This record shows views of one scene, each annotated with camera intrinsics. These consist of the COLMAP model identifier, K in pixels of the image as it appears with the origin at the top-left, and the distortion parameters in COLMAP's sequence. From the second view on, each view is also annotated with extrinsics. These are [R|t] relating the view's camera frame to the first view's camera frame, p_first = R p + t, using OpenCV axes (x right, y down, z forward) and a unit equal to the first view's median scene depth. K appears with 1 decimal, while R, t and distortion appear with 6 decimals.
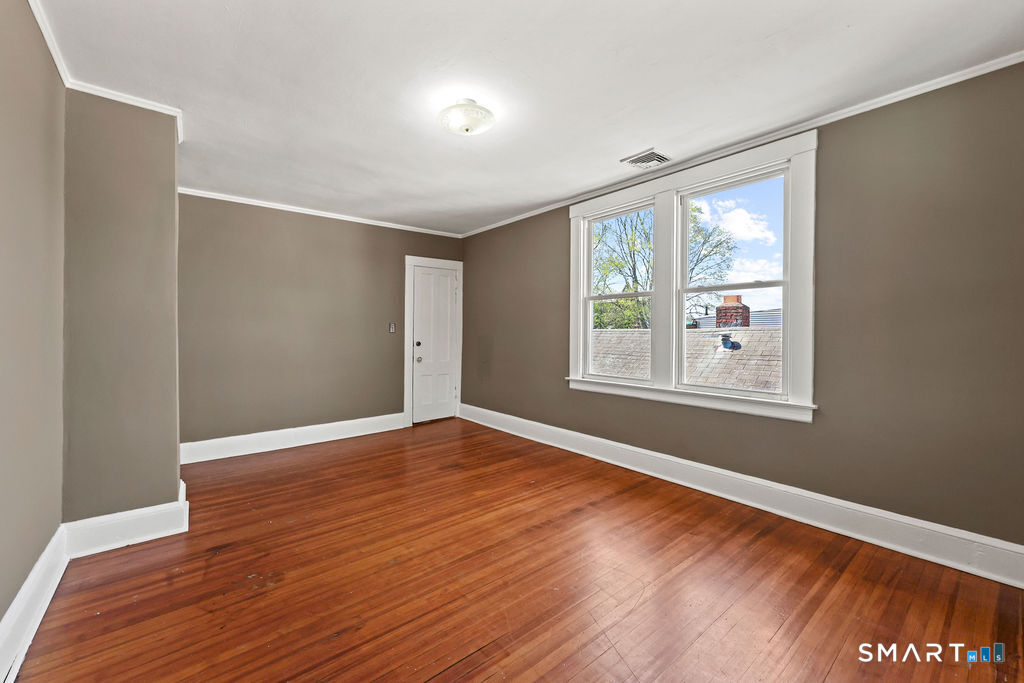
lens RADIAL K [[409.0, 0, 509.4], [0, 409.0, 333.9], [0, 0, 1]] dist [-0.000454, -0.000015]
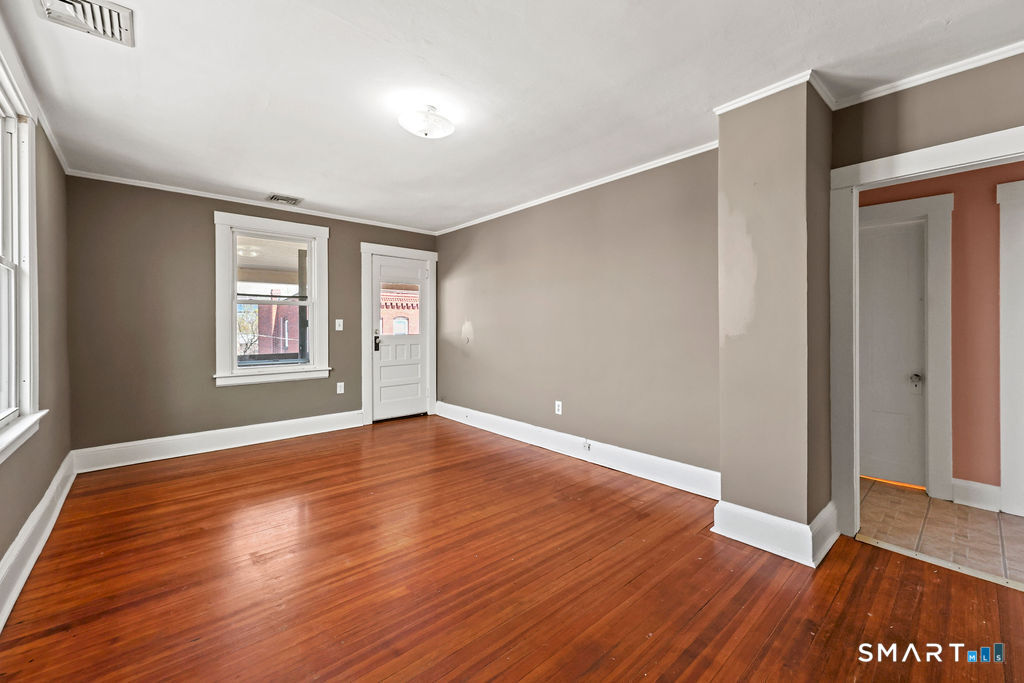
lens RADIAL K [[419.5, 0, 513.3], [0, 419.5, 331.4], [0, 0, 1]] dist [0.000165, 0.000030]
pose [[-0.998456, 0.002119, -0.055507, -0.253169], [0.001964, 0.999994, 0.002844, -0.002663], [0.055513, 0.002730, -0.998454, 1.957318]]
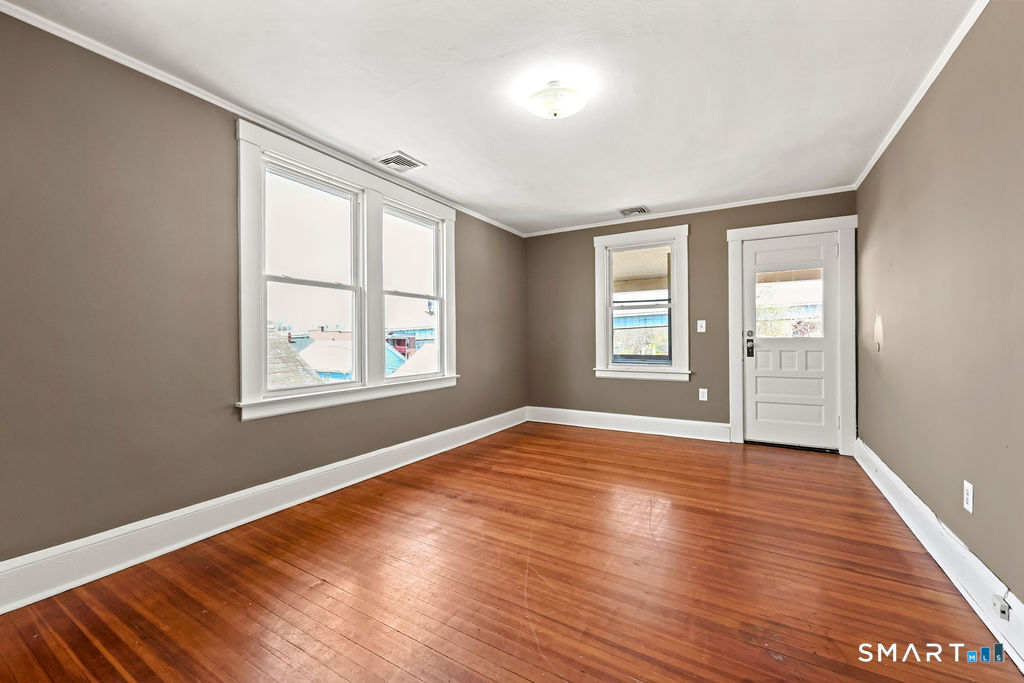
lens RADIAL K [[413.2, 0, 519.0], [0, 413.2, 339.6], [0, 0, 1]] dist [-0.000026, -0.000056]
pose [[-0.357075, -0.007024, 0.934049, -0.916214], [0.000135, 0.999971, 0.007572, 0.014513], [-0.934076, 0.002830, -0.357064, 1.347408]]
